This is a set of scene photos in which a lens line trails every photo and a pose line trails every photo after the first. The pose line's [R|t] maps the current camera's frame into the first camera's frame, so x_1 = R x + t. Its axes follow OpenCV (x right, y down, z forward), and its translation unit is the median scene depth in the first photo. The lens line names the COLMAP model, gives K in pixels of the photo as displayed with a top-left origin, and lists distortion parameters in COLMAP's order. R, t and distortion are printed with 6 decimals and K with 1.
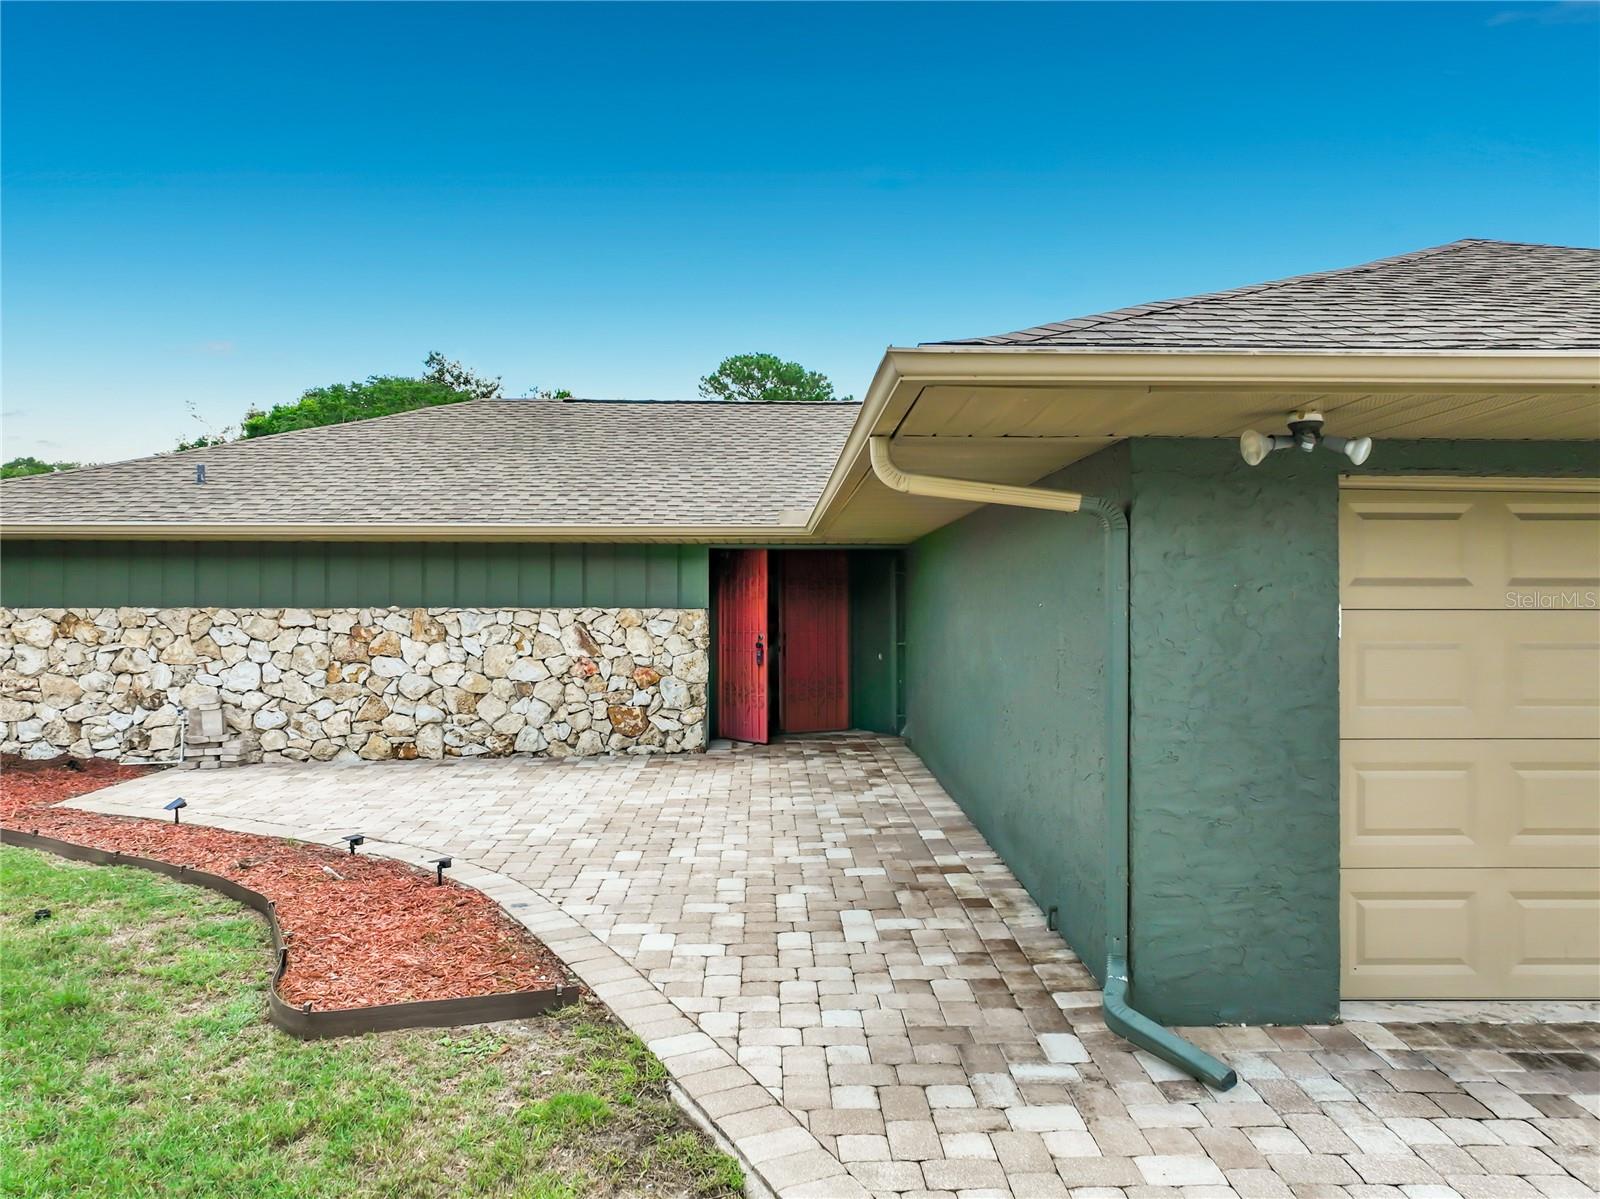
lens RADIAL K [[1113.0, 0, 804.2], [0, 1113.0, 571.3], [0, 0, 1]] dist [0.003408, 0.003675]
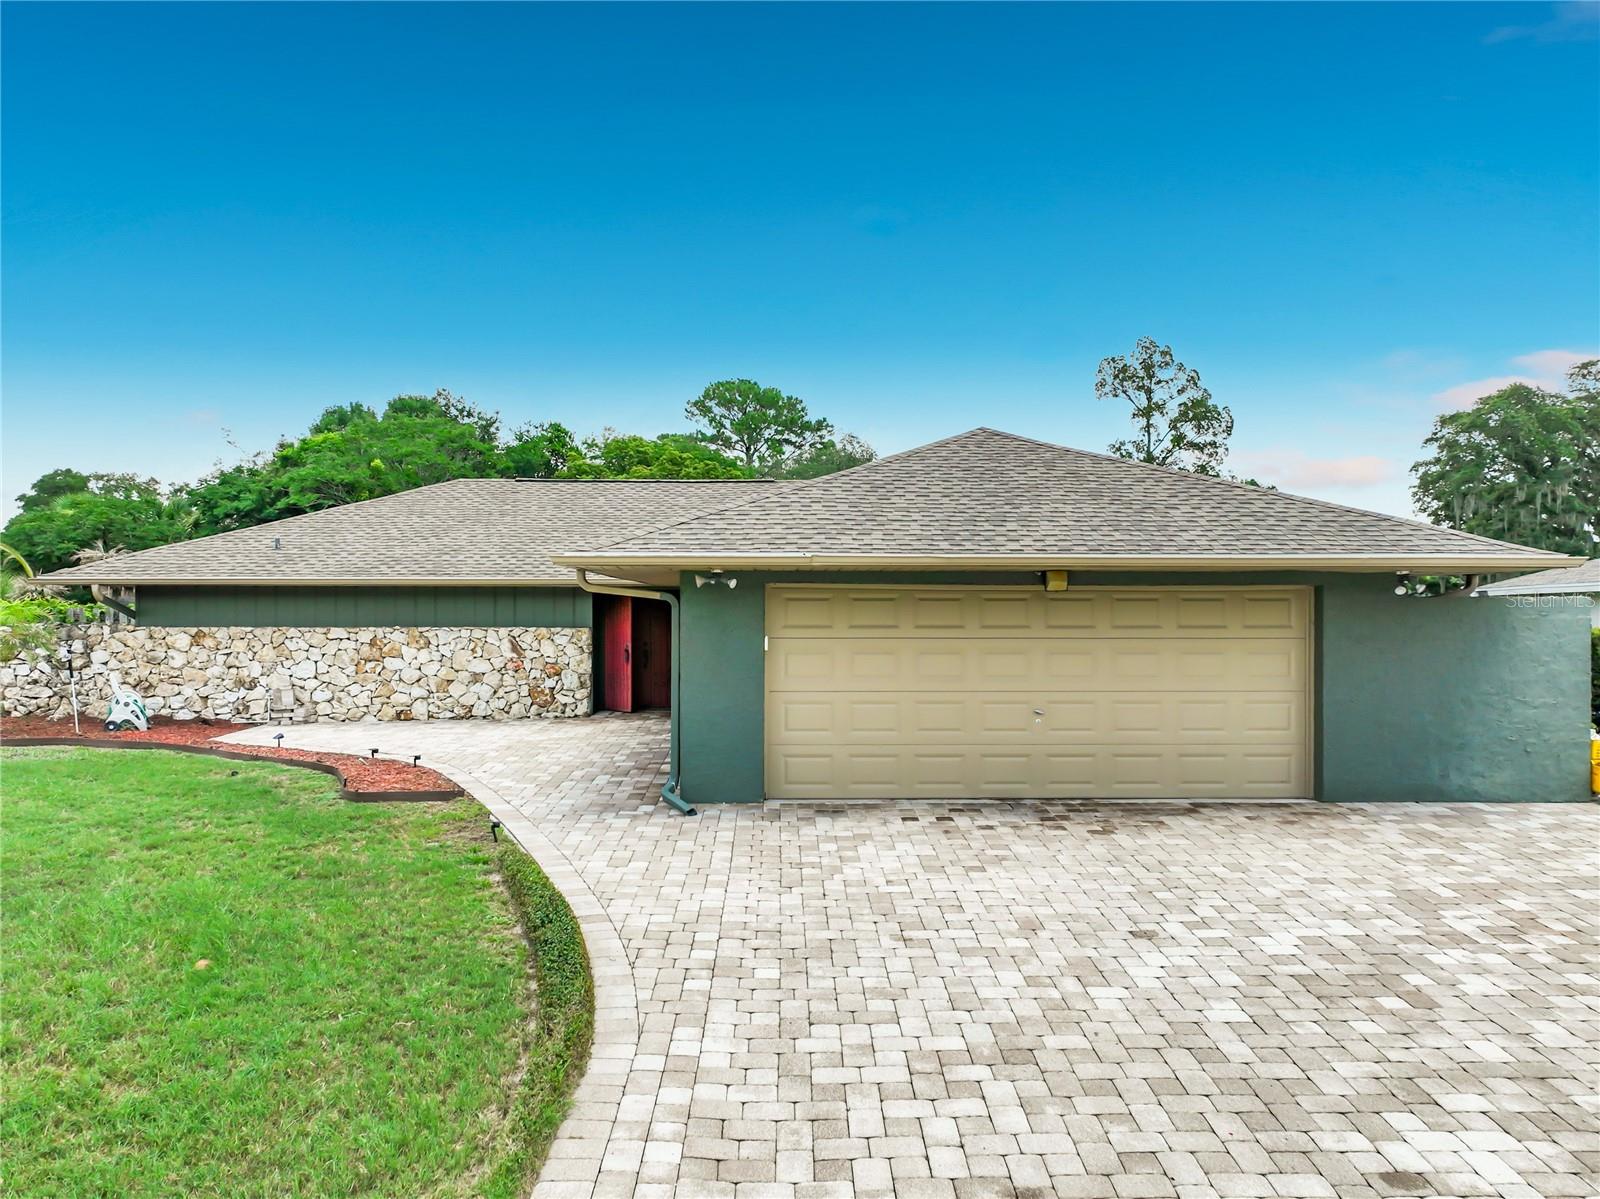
lens RADIAL K [[1133.6, 0, 805.9], [0, 1133.6, 594.0], [0, 0, 1]] dist [0.000626, 0.007753]
pose [[0.999823, 0.000199, -0.018820, 0.256410], [0.000184, 0.999794, 0.020301, -0.048729], [0.018820, -0.020301, 0.999617, -0.634656]]
